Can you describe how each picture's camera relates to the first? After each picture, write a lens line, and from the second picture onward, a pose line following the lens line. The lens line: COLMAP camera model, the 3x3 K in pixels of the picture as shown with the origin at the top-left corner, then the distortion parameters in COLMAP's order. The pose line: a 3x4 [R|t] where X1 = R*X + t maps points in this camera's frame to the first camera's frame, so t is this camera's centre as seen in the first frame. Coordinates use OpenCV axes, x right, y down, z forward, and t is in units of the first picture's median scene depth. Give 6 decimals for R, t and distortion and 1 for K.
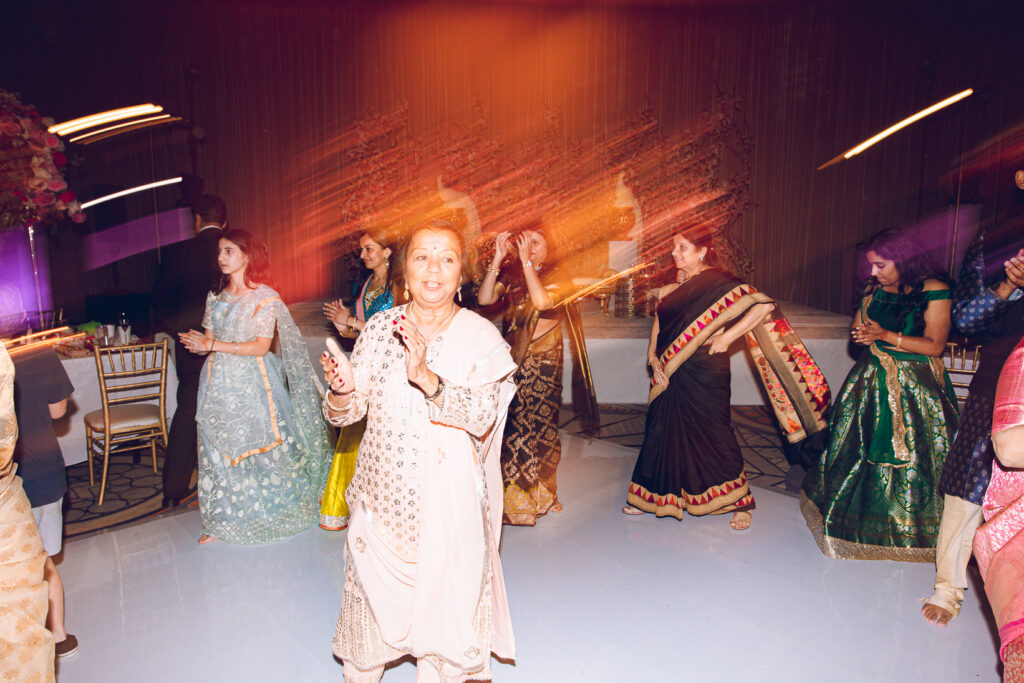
lens RADIAL K [[672.0, 0, 514.7], [0, 672.0, 339.5], [0, 0, 1]] dist [0.006007, 0.001184]
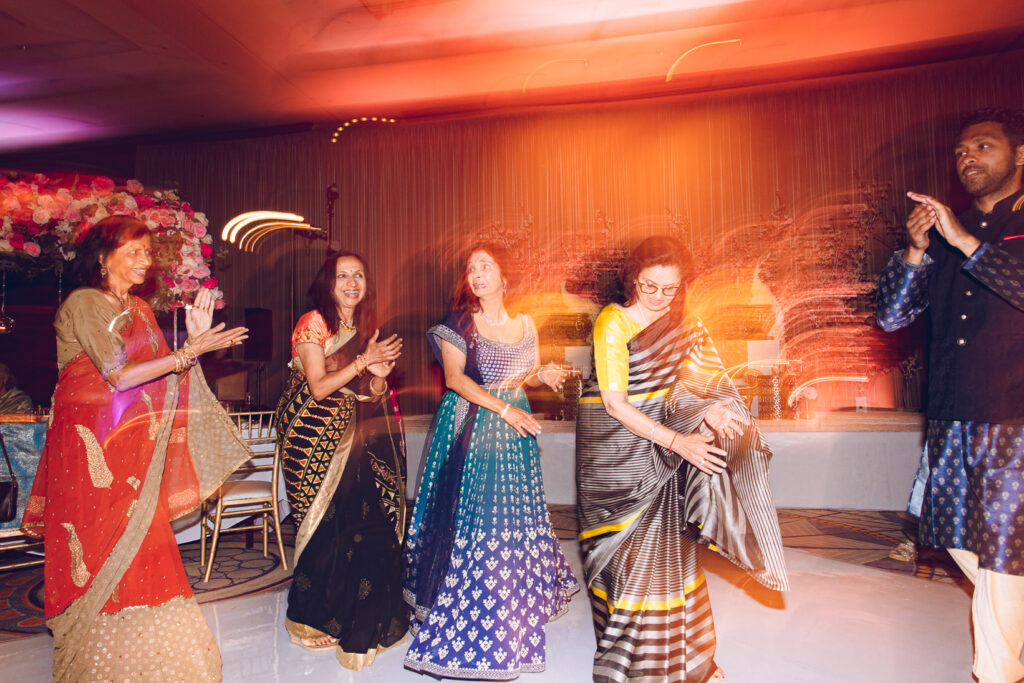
lens RADIAL K [[685.7, 0, 512.4], [0, 685.7, 337.1], [0, 0, 1]] dist [0.009192, 0.002457]
pose [[0.982124, -0.033361, -0.185255, -0.002945], [-0.003532, 0.980730, -0.195337, 0.081703], [0.188202, 0.192499, 0.963080, 0.074310]]
